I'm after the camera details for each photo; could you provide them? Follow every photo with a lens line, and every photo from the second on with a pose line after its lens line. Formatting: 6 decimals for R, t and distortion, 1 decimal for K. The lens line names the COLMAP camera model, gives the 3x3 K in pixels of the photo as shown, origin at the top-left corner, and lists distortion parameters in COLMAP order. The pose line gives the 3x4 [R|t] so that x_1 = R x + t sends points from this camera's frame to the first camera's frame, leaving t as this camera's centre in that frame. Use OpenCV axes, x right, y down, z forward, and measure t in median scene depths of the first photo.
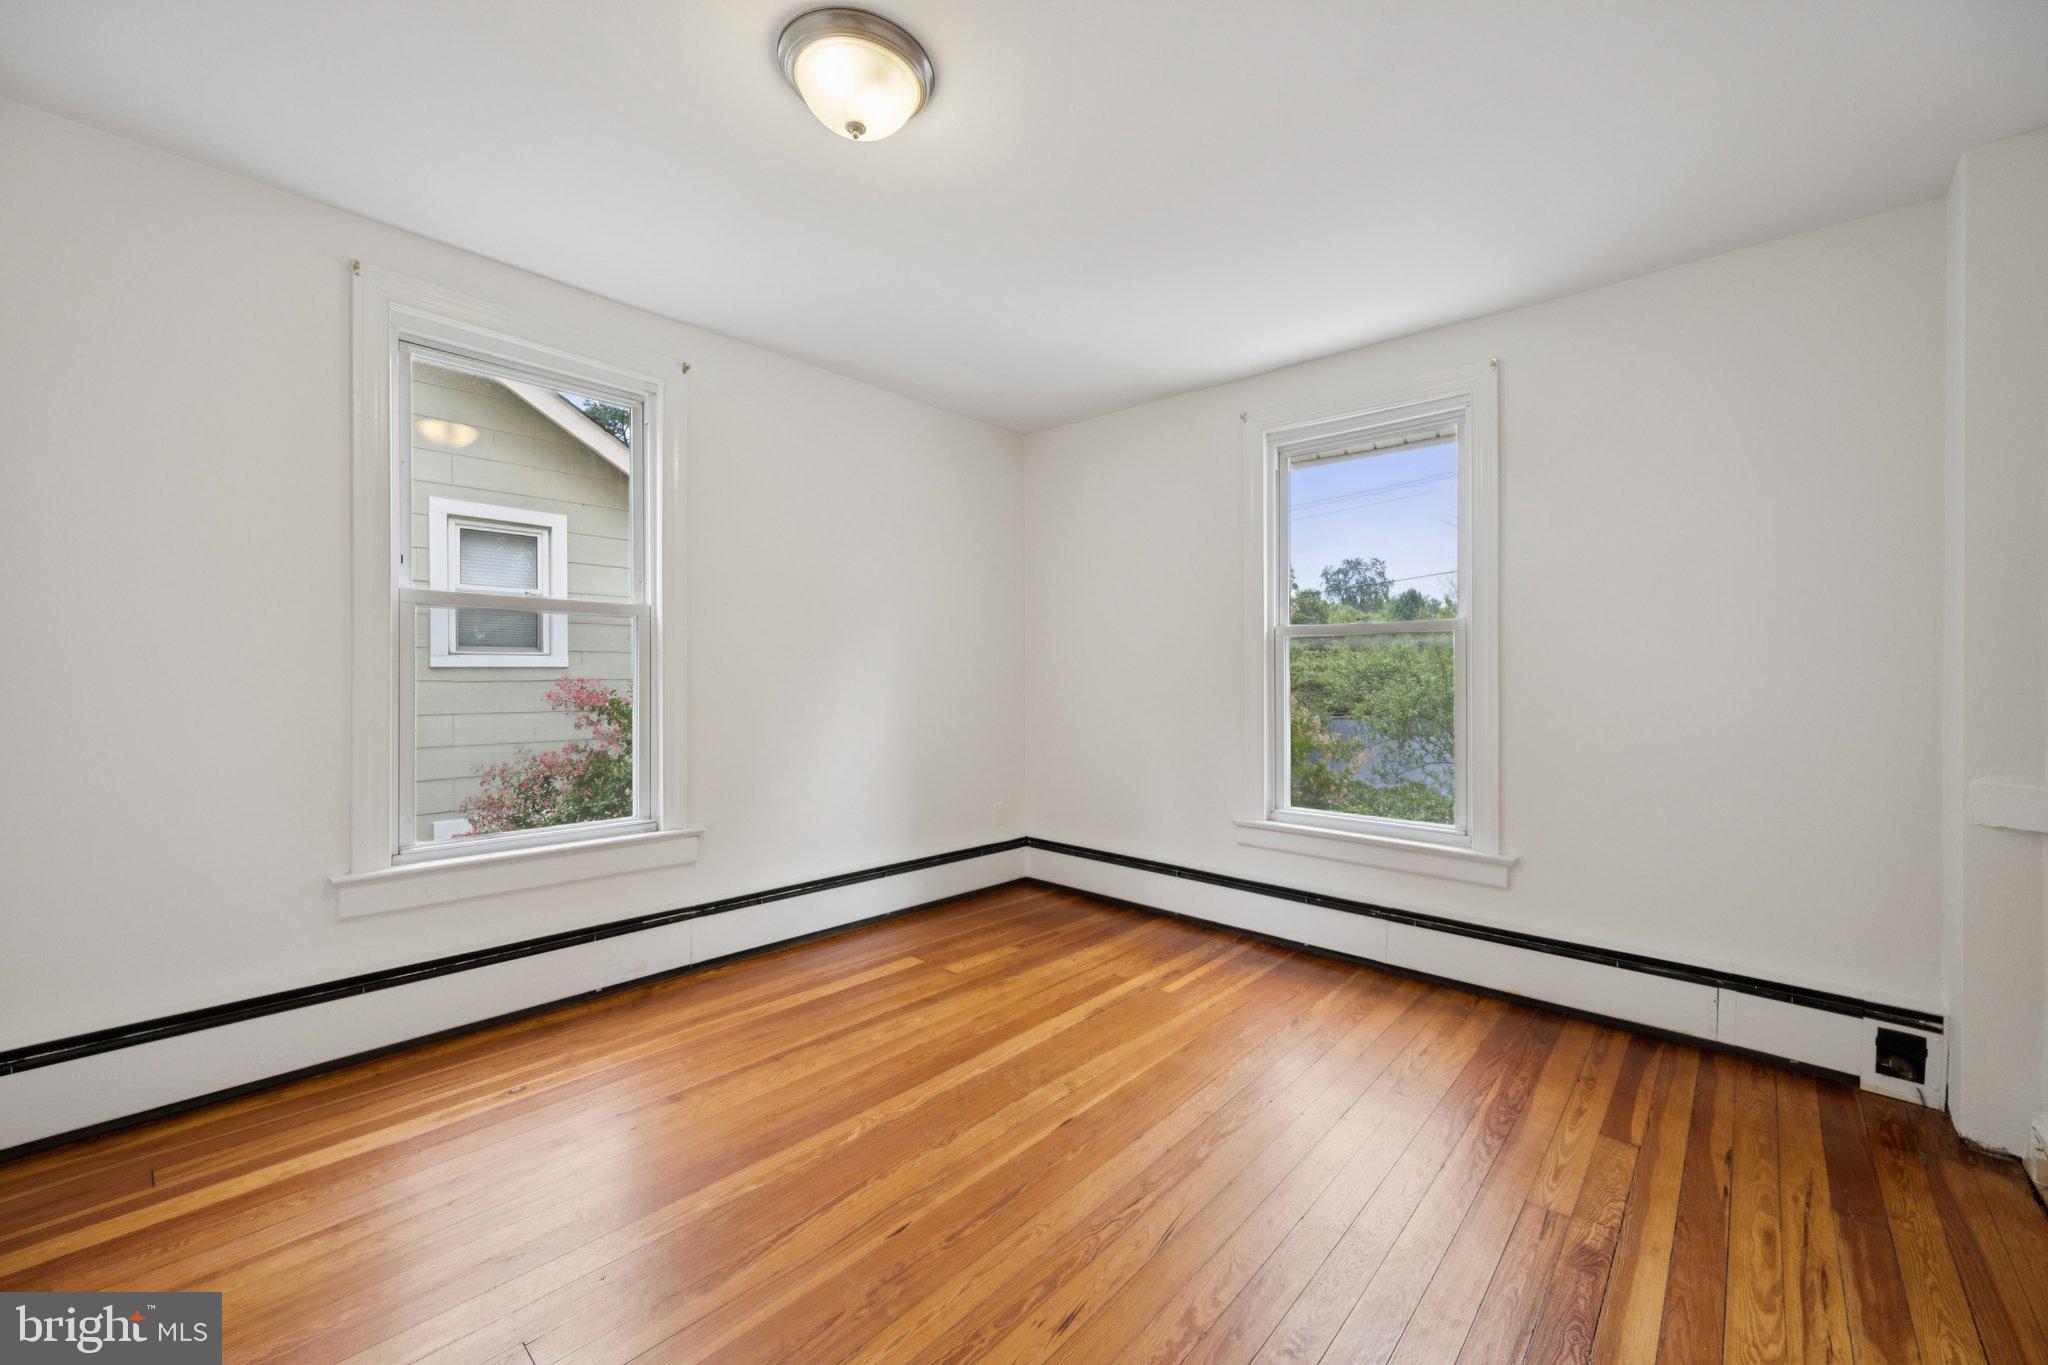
lens RADIAL K [[800.2, 0, 1022.8], [0, 800.2, 678.1], [0, 0, 1]] dist [0.005493, -0.000622]
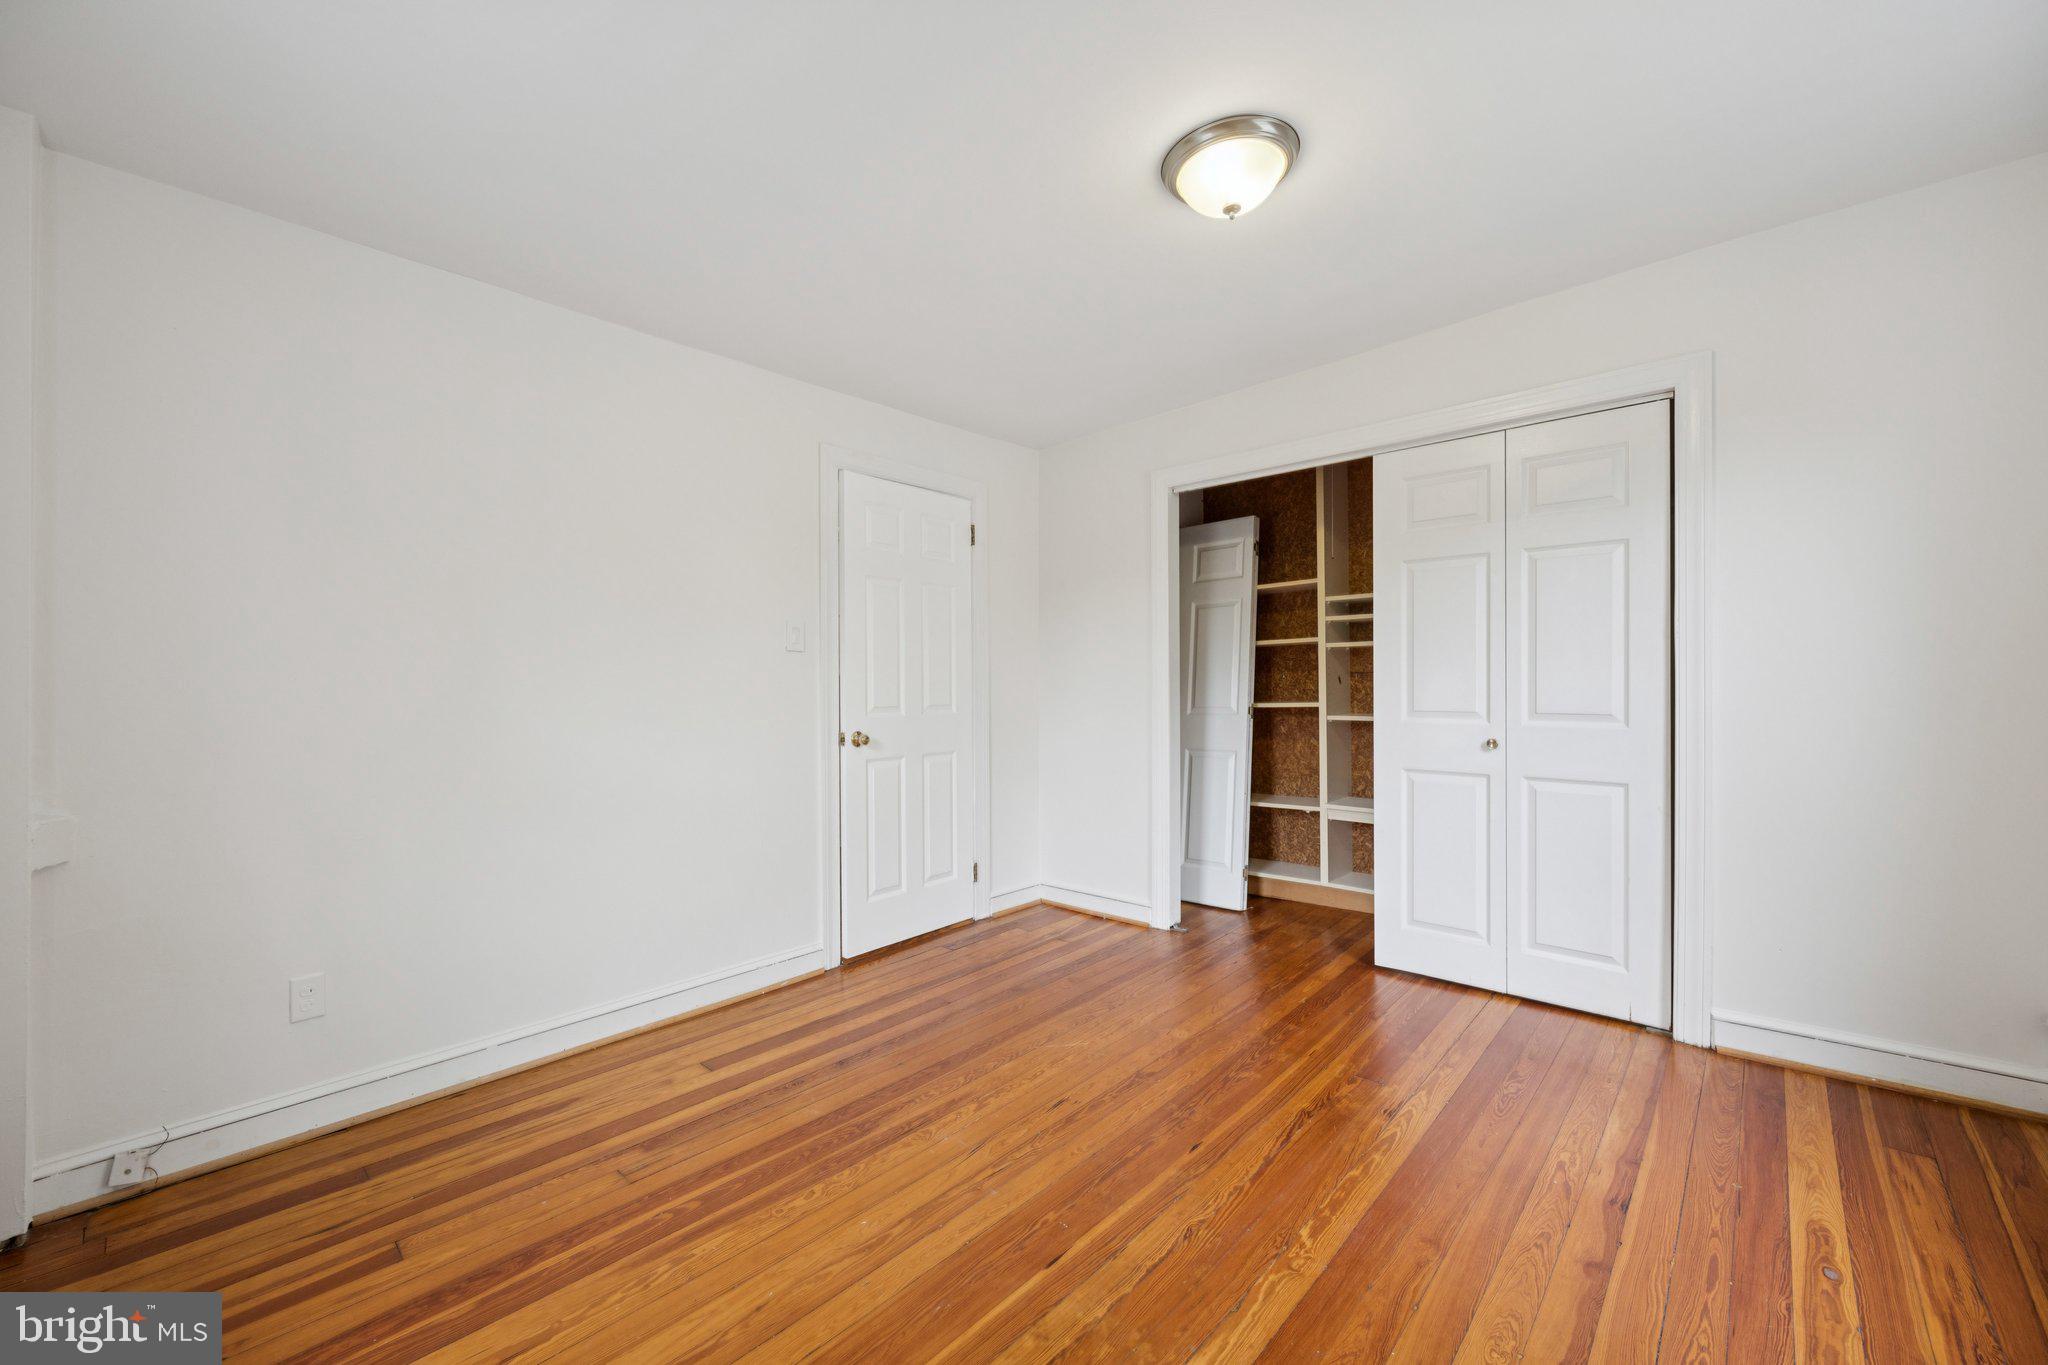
lens RADIAL K [[800.2, 0, 1025.2], [0, 800.2, 686.0], [0, 0, 1]] dist [0.005493, -0.000622]
pose [[-0.999901, 0.010728, 0.009091, 0.079880], [0.010765, 0.999934, 0.004000, -0.016659], [-0.009048, 0.004097, -0.999951, 2.084898]]
